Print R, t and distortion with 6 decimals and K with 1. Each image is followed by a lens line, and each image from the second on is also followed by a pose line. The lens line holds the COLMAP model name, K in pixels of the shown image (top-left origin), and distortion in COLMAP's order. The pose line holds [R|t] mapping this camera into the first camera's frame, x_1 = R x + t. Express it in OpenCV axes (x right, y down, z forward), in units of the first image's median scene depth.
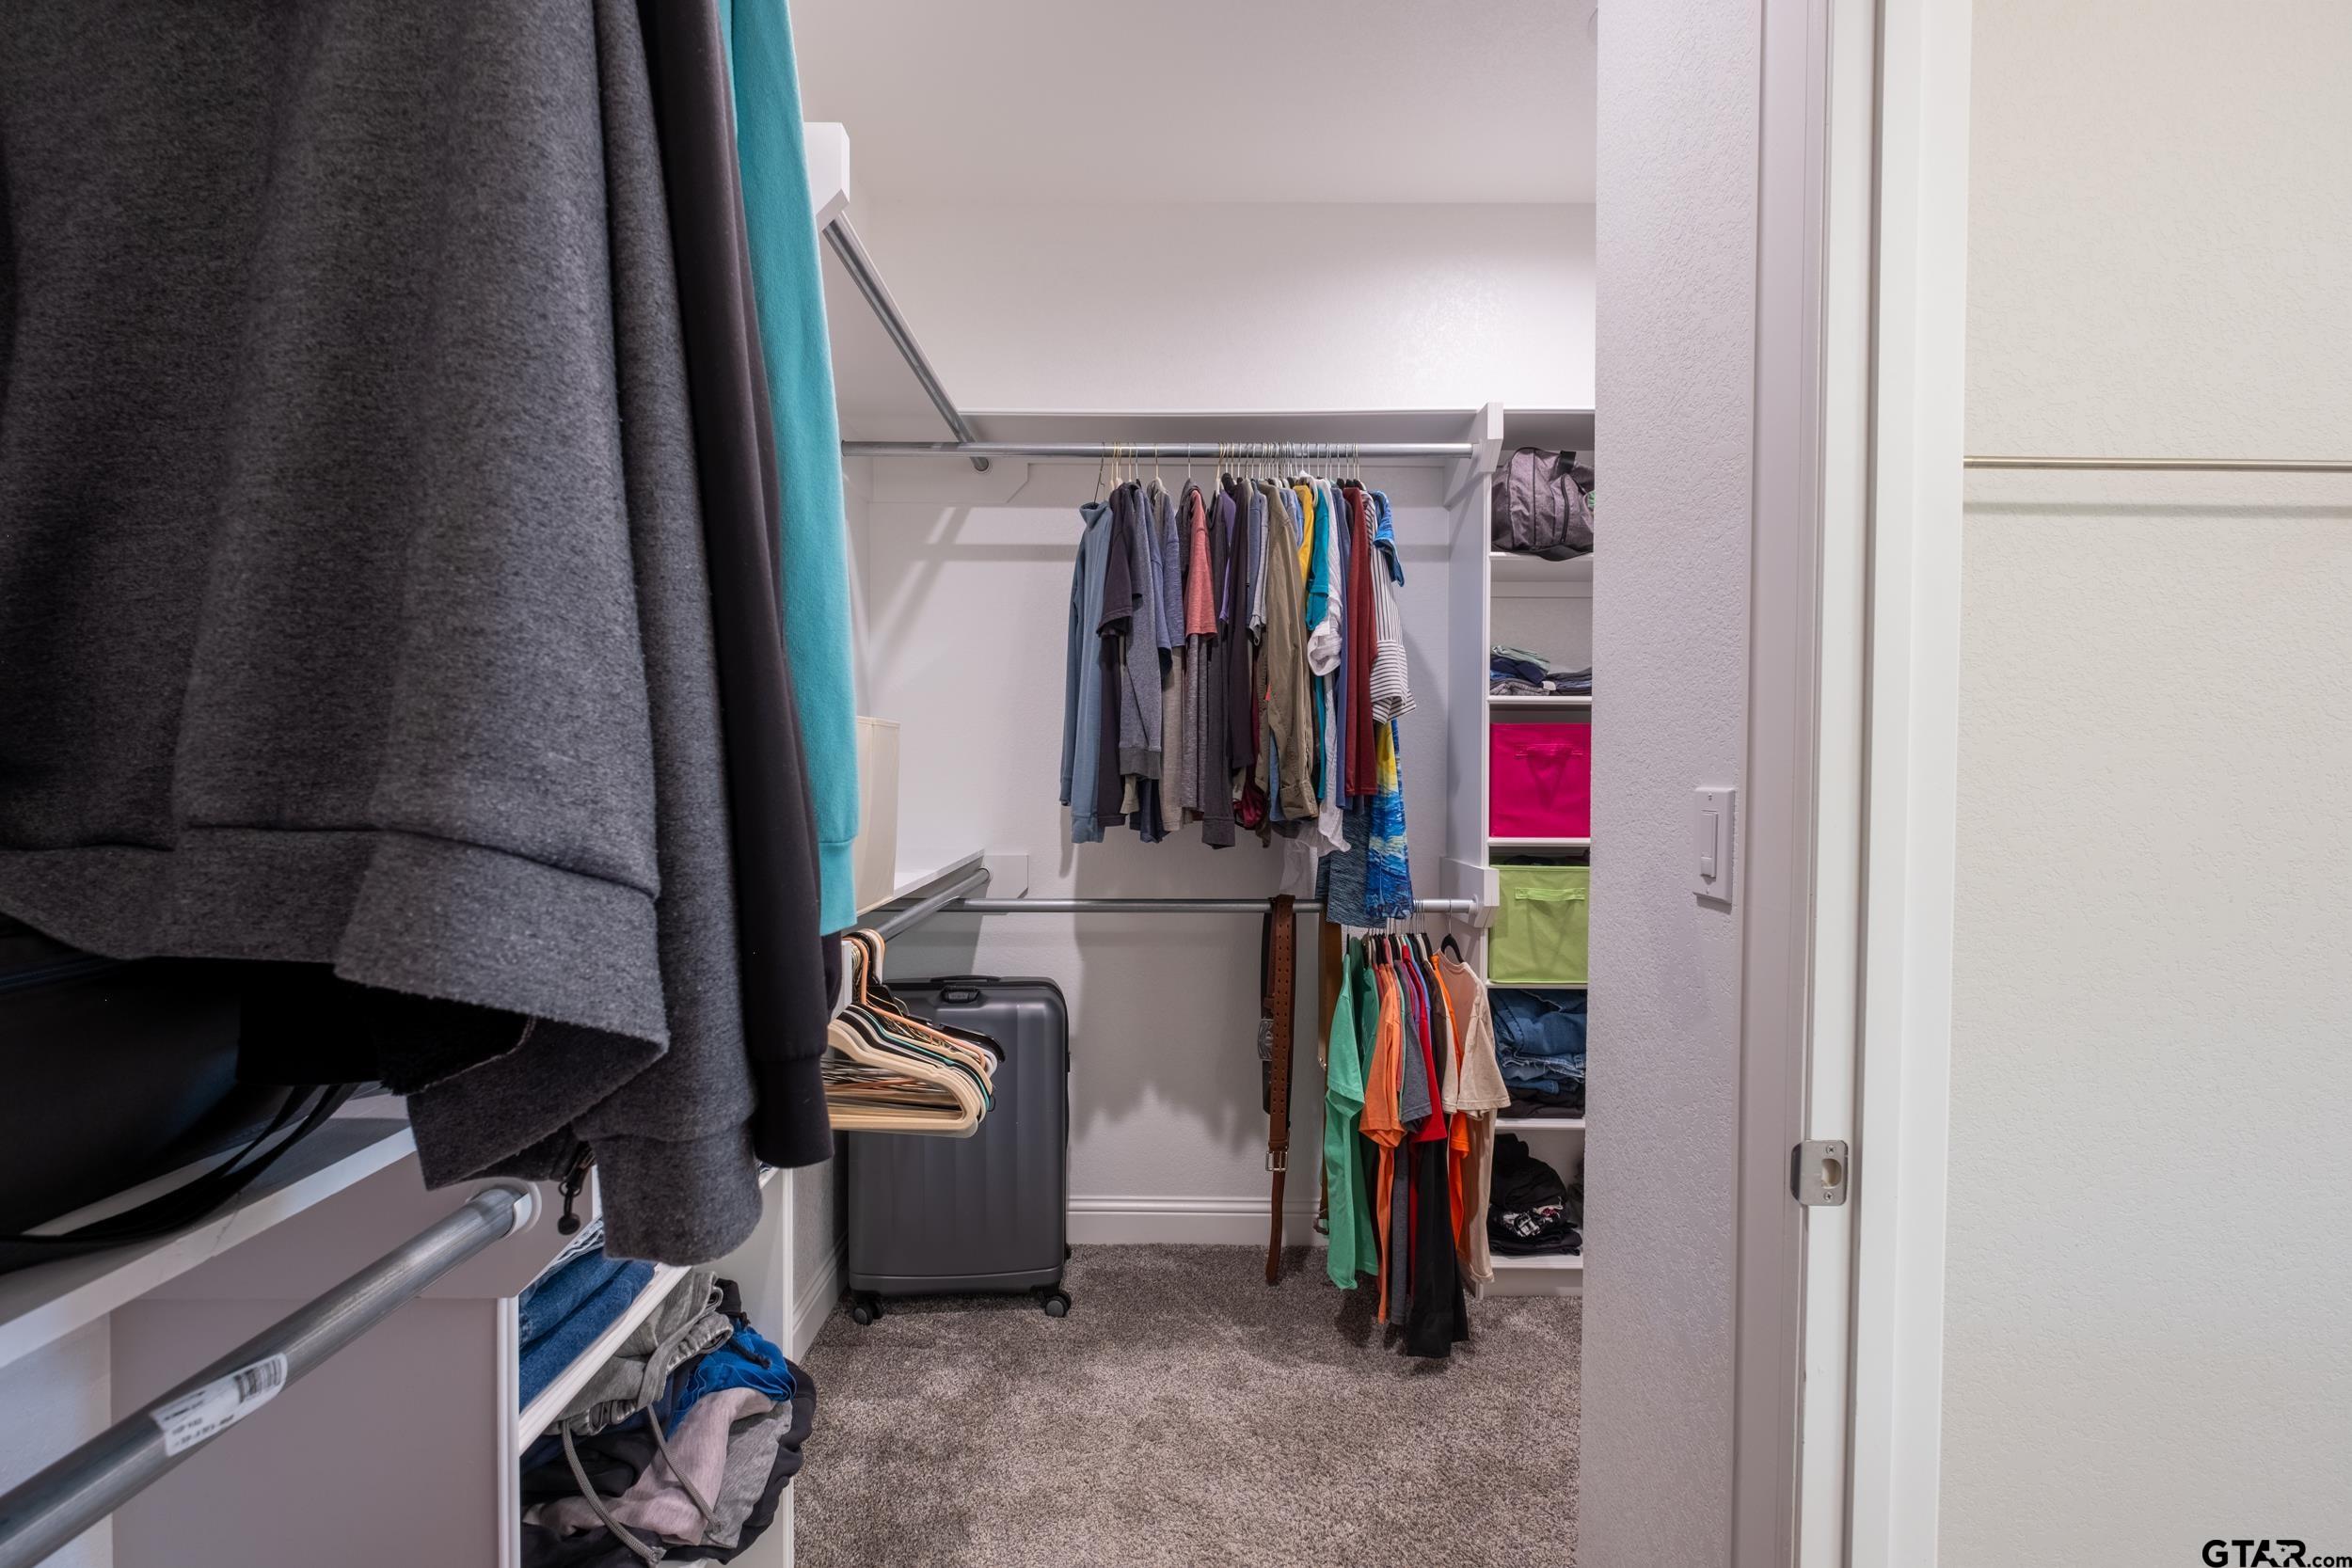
lens RADIAL K [[1025.8, 0, 1176.0], [0, 1025.8, 781.3], [0, 0, 1]] dist [-0.004259, 0.000560]
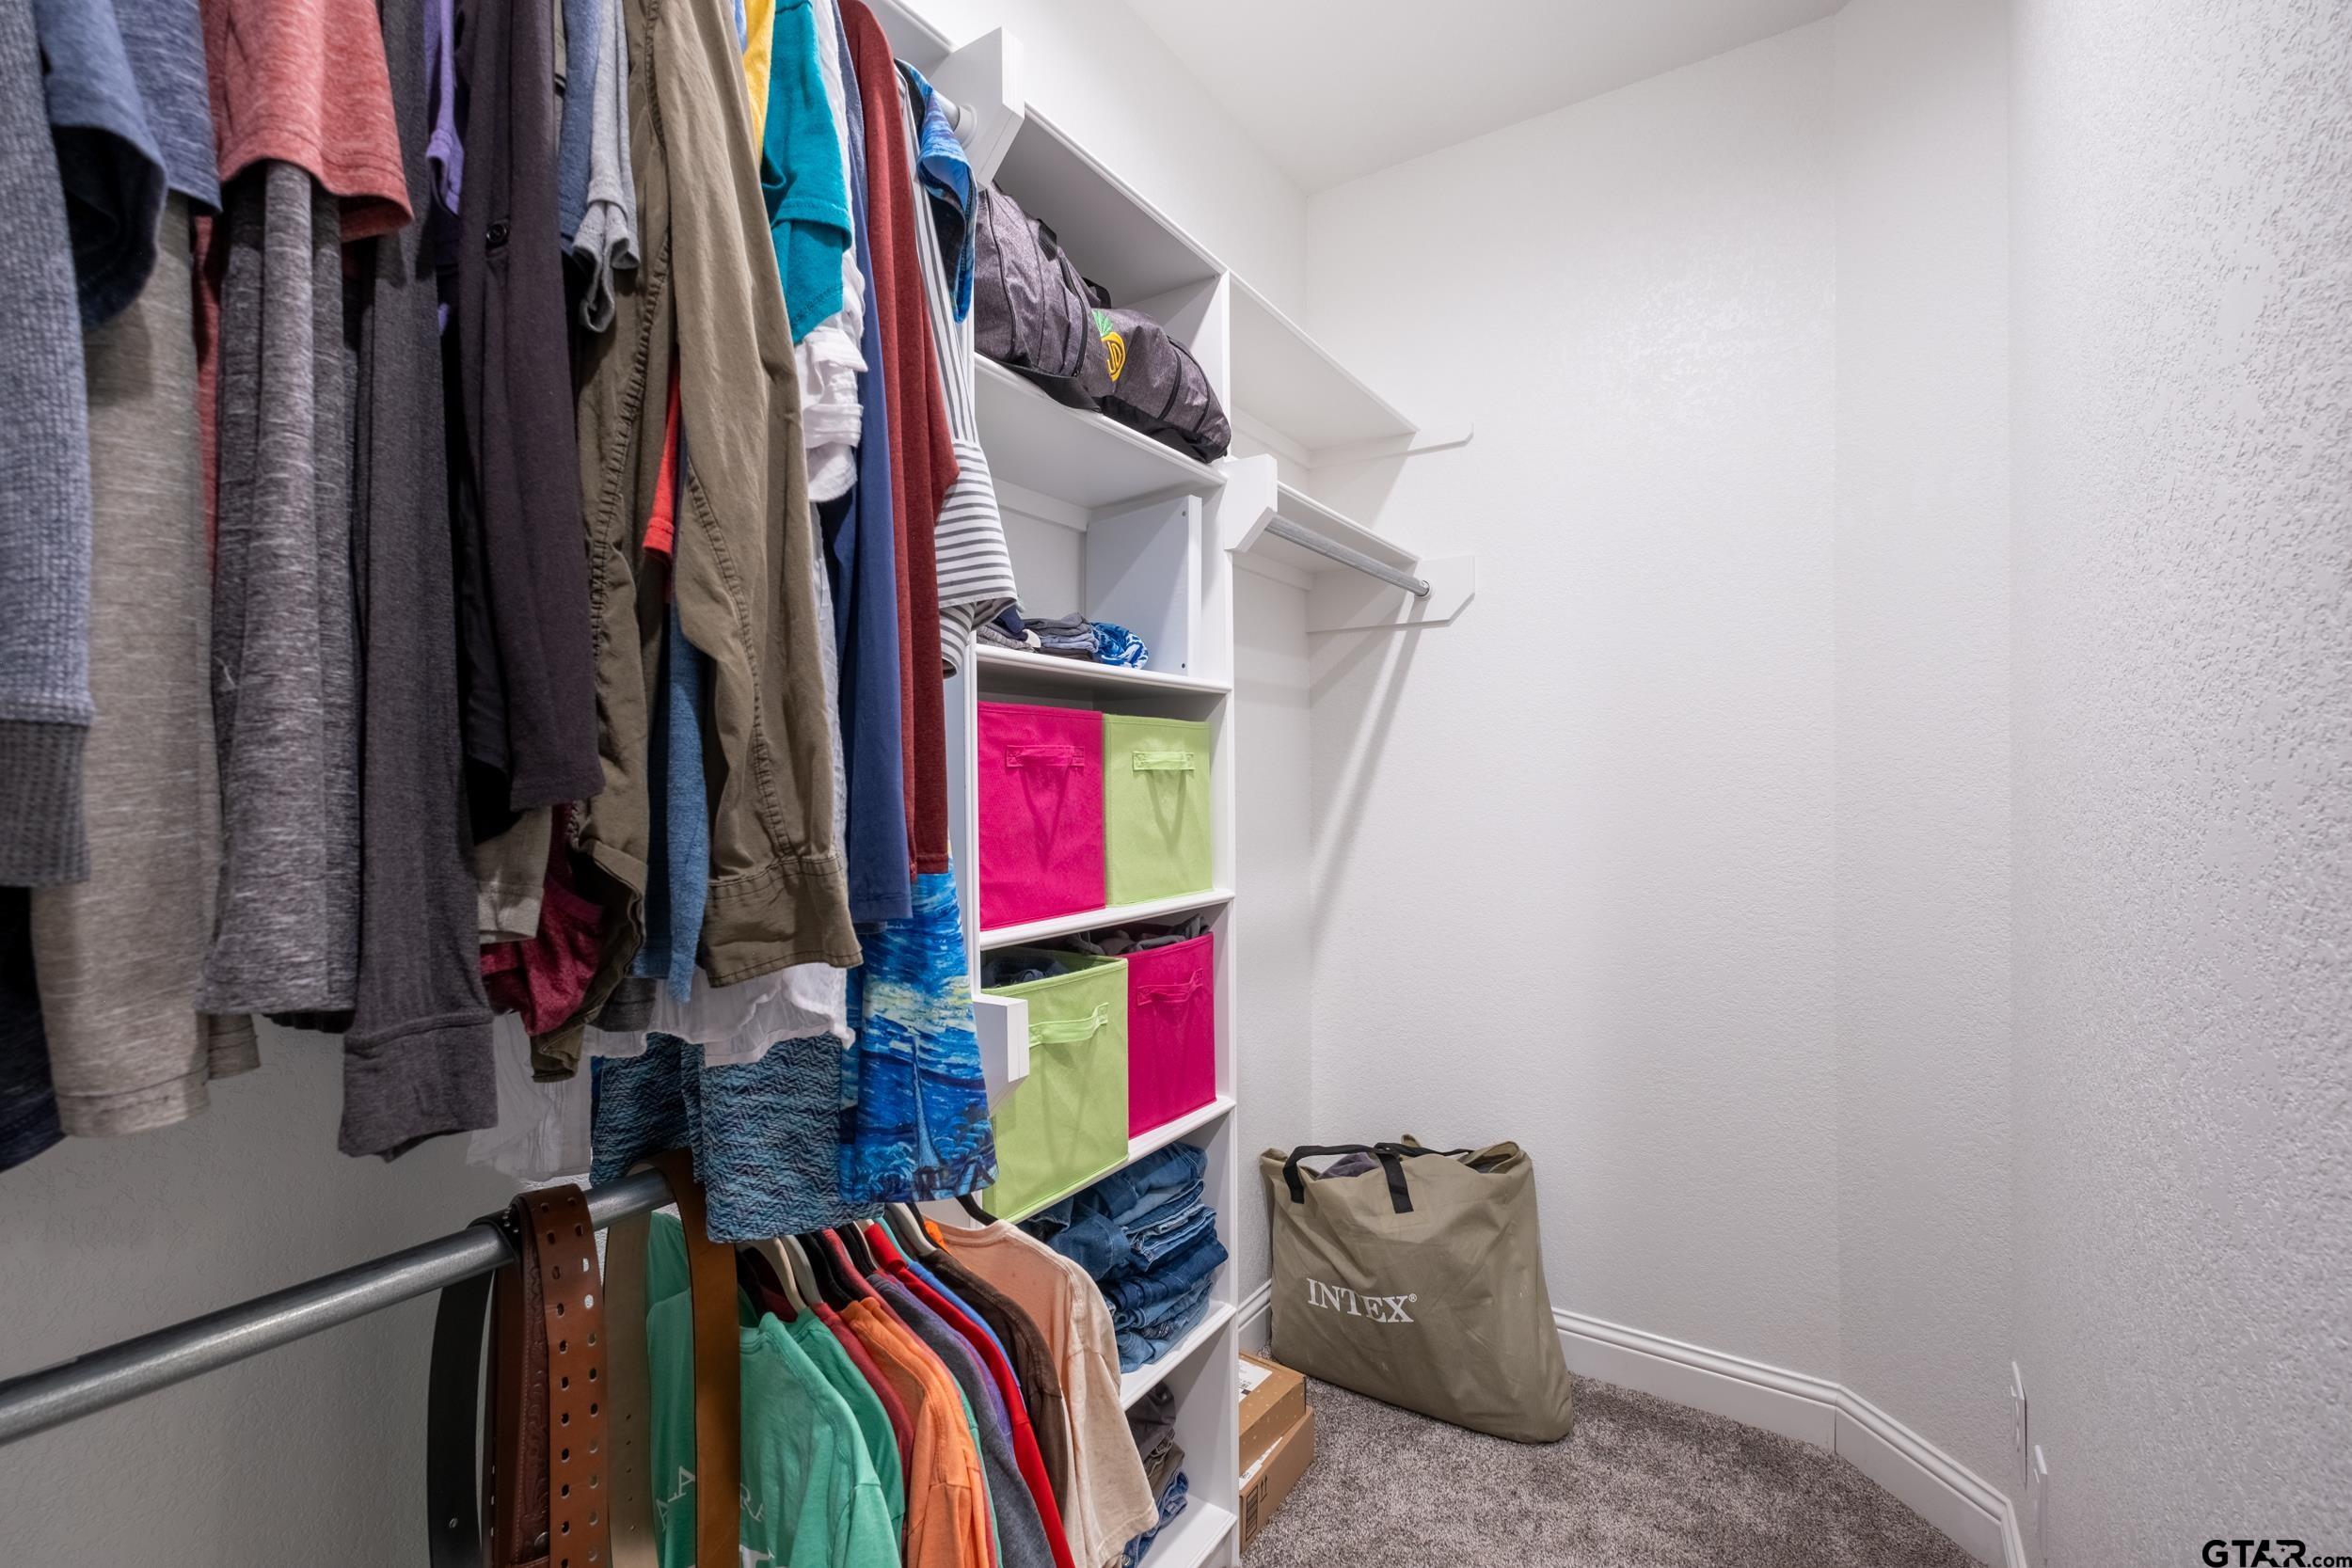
lens RADIAL K [[1025.8, 0, 1170.9], [0, 1025.8, 786.1], [0, 0, 1]] dist [-0.004259, 0.000560]
pose [[0.557560, -0.007636, 0.830102, -0.049789], [0.015920, 0.999872, -0.001496, -0.013325], [-0.829984, 0.014049, 0.557610, 0.654511]]
